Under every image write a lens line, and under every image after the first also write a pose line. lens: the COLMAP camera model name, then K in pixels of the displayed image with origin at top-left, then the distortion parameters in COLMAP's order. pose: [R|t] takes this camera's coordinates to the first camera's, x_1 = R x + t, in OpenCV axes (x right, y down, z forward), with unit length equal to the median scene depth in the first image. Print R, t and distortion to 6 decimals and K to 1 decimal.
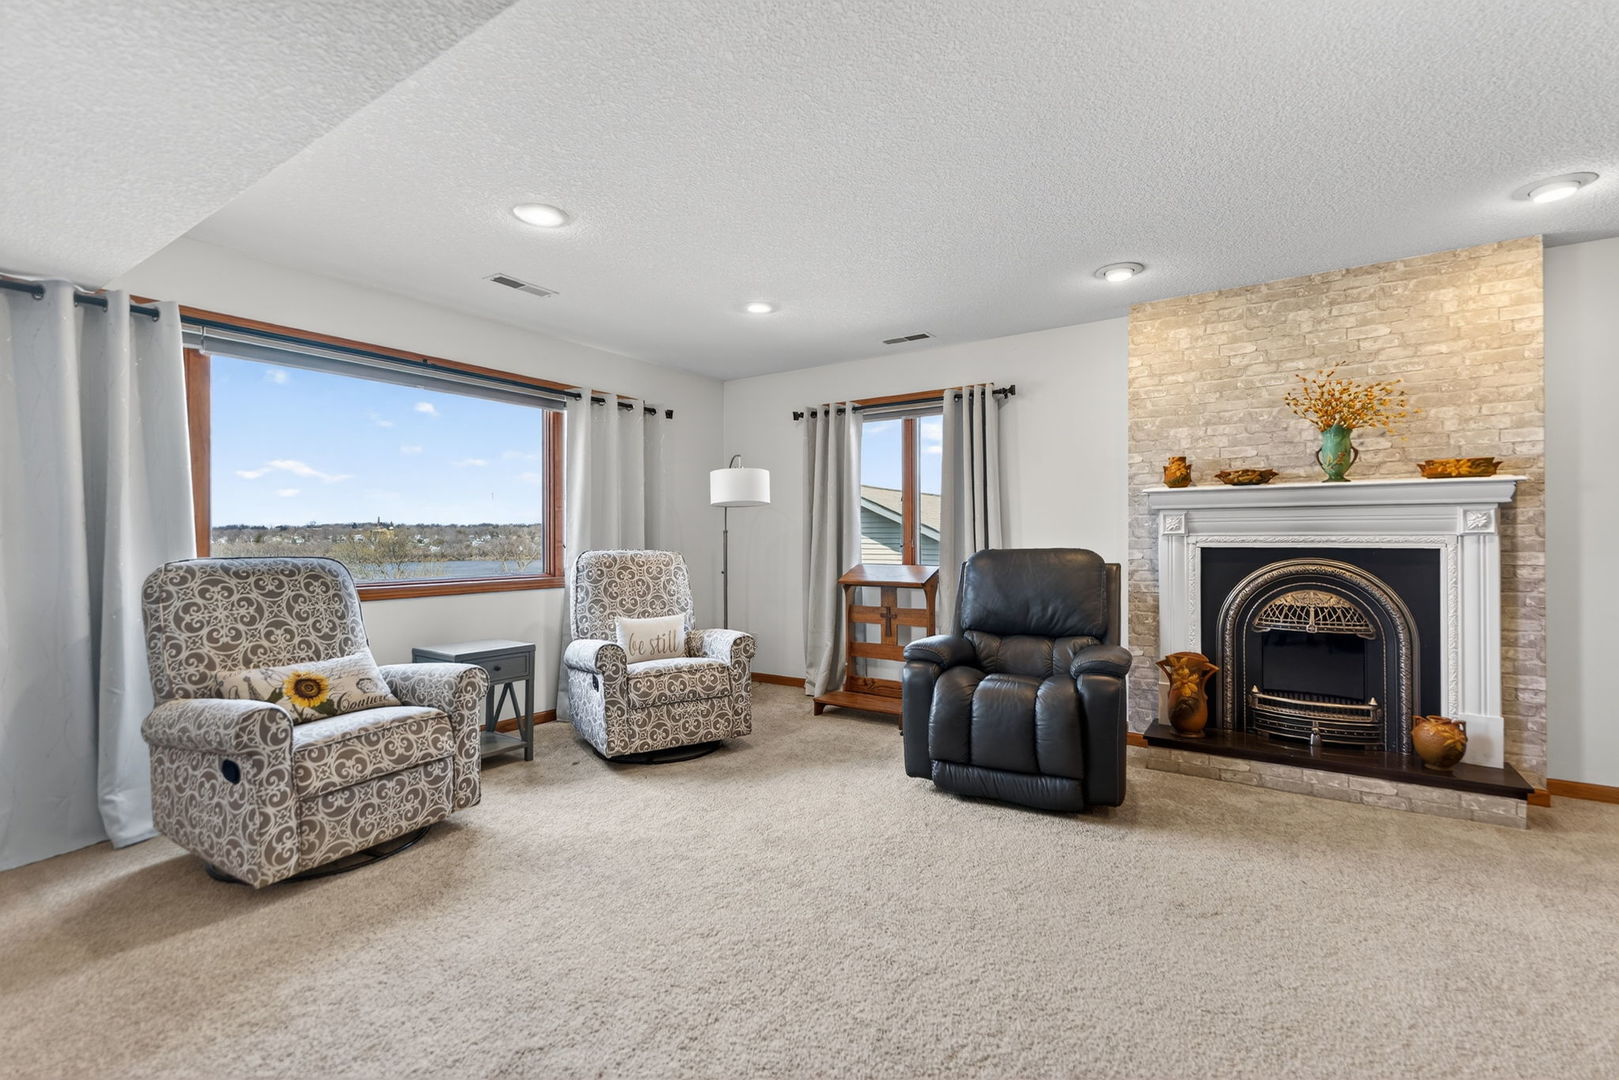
lens RADIAL K [[658.8, 0, 813.3], [0, 658.8, 536.4], [0, 0, 1]] dist [-0.010255, 0.000253]
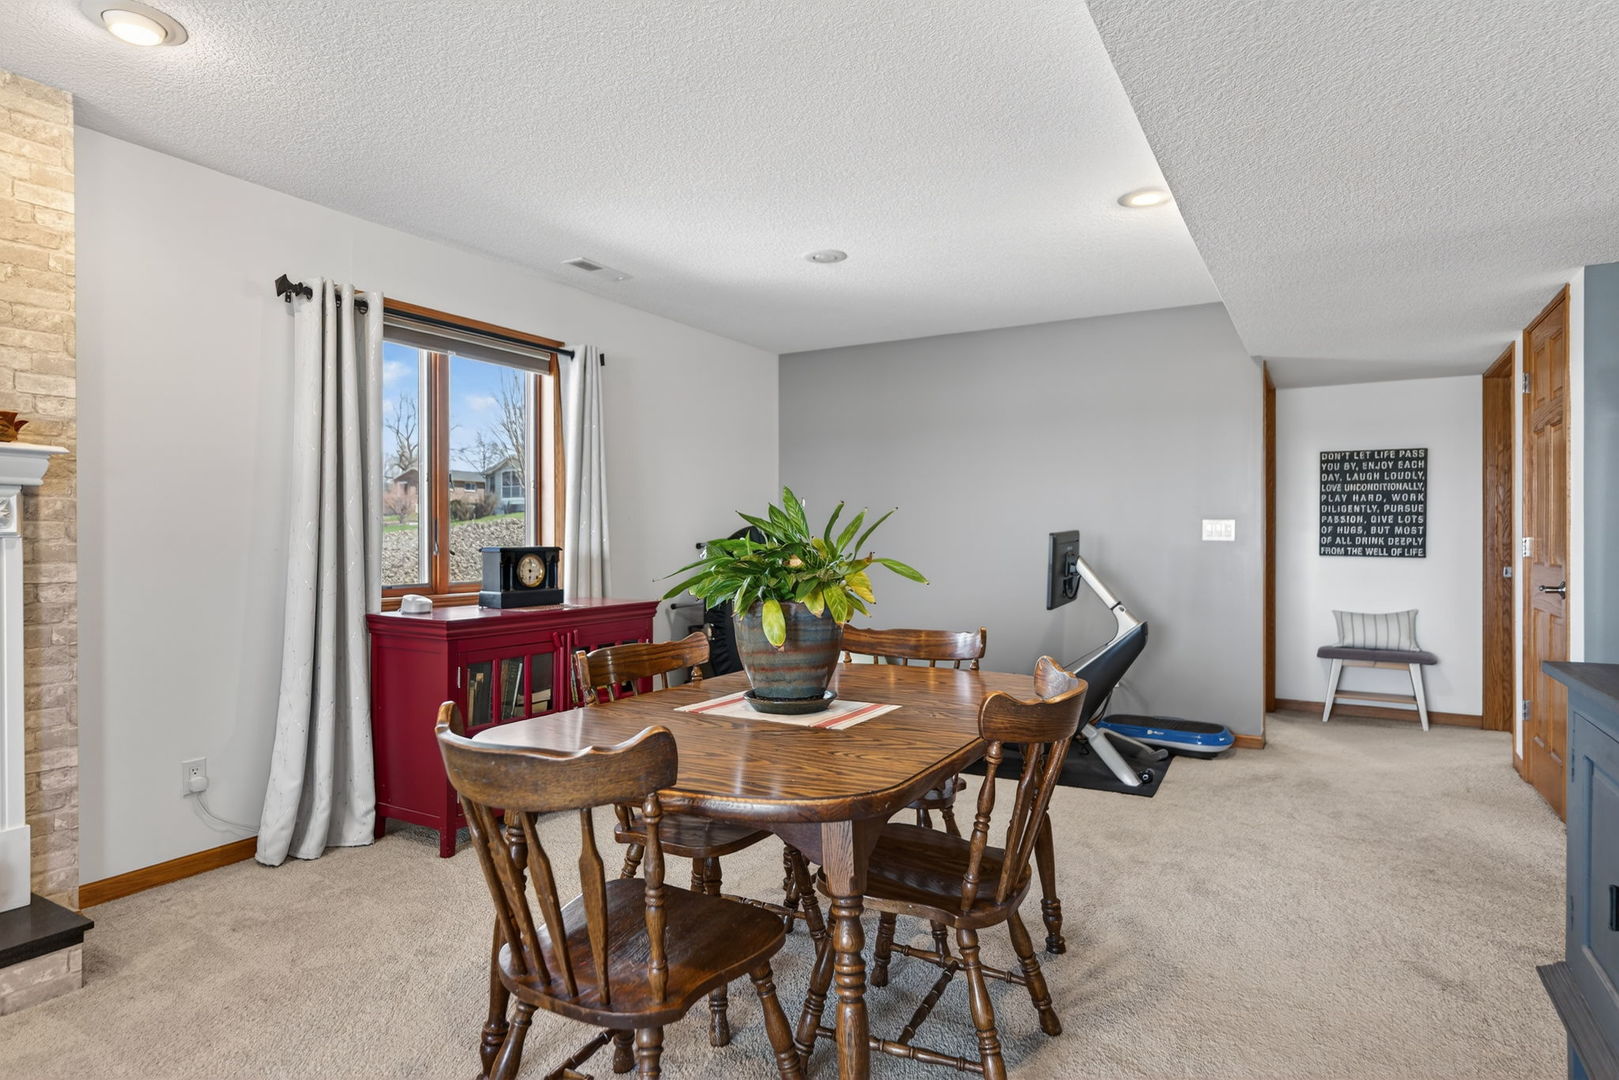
lens RADIAL K [[894.0, 0, 809.1], [0, 894.0, 546.5], [0, 0, 1]] dist [0.000236, -0.000073]
pose [[-0.086604, -0.004393, 0.996233, 0.125060], [-0.003236, 0.999986, 0.004128, 0.000899], [-0.996238, -0.002867, -0.086617, 0.315142]]
